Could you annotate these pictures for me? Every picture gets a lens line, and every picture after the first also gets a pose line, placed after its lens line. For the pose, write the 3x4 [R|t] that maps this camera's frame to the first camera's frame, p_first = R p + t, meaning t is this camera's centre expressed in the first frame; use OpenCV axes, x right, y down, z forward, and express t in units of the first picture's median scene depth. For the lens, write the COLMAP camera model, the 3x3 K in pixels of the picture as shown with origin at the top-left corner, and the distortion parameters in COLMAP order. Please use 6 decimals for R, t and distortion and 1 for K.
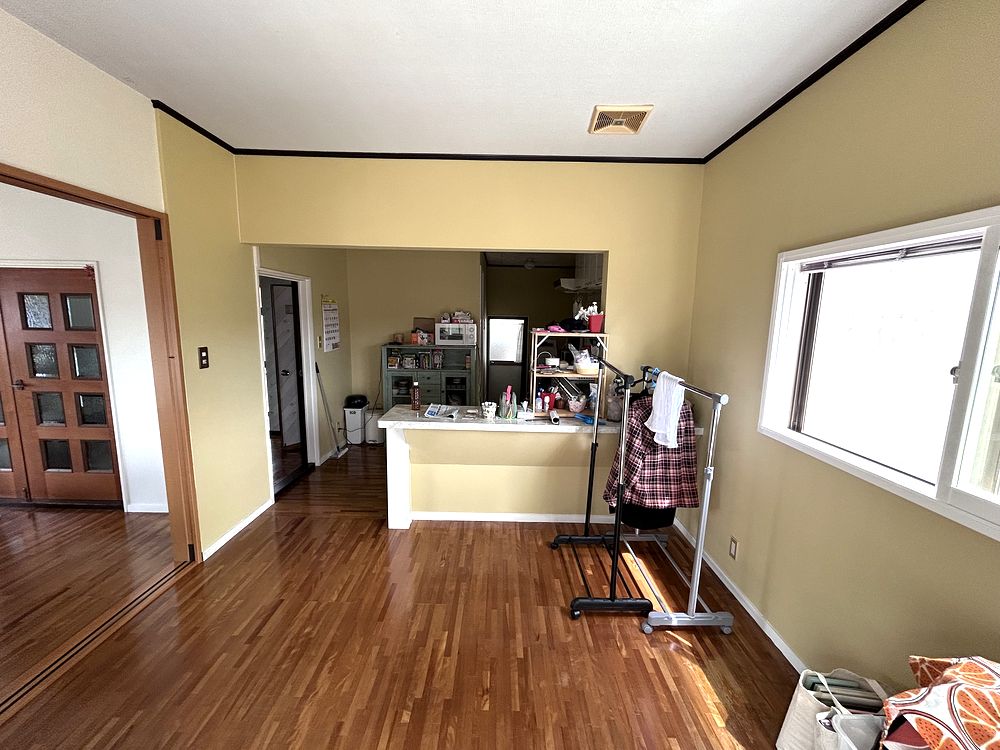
lens RADIAL K [[400.6, 0, 501.0], [0, 400.6, 375.2], [0, 0, 1]] dist [0.001969, -0.000164]
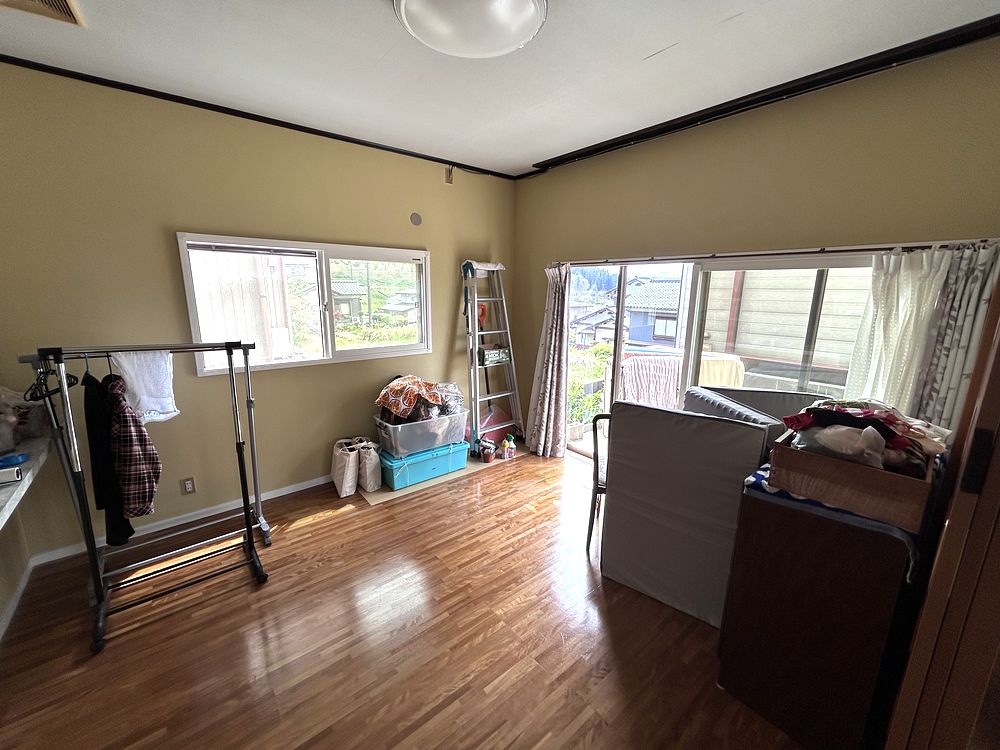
lens RADIAL K [[400.6, 0, 500.1], [0, 400.6, 377.1], [0, 0, 1]] dist [0.001969, -0.000164]
pose [[-0.638220, -0.187706, 0.746620, -0.391888], [0.090337, 0.944861, 0.314766, -0.073681], [-0.764536, 0.268337, -0.586072, 0.442533]]
